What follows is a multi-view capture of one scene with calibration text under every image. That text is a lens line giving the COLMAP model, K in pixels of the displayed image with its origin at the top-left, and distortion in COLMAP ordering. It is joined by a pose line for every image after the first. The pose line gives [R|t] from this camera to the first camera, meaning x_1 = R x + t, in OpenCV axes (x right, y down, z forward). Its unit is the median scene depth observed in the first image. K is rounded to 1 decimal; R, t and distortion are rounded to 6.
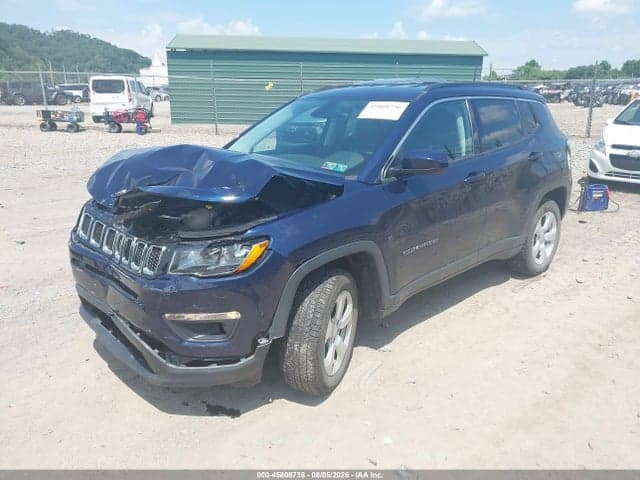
lens RADIAL K [[496.3, 0, 320.0], [0, 496.3, 240.0], [0, 0, 1]] dist [0.071788, -0.091758]
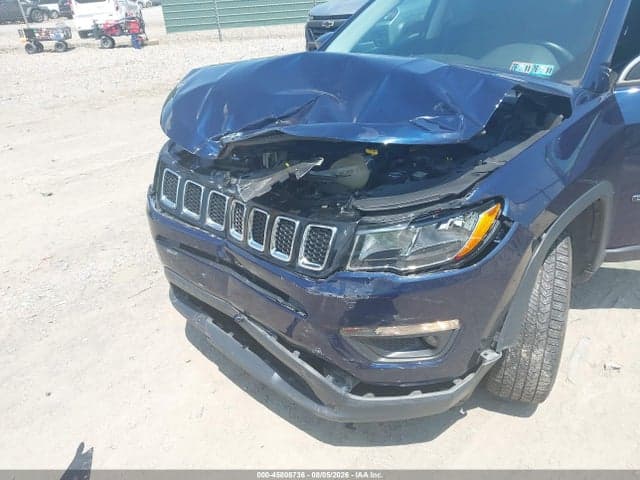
lens RADIAL K [[496.3, 0, 320.0], [0, 496.3, 240.0], [0, 0, 1]] dist [0.071788, -0.091758]
pose [[0.997023, -0.076329, -0.010943, -0.247112], [0.077048, 0.980455, 0.181027, -0.064912], [-0.003088, -0.181331, 0.983417, 0.289574]]
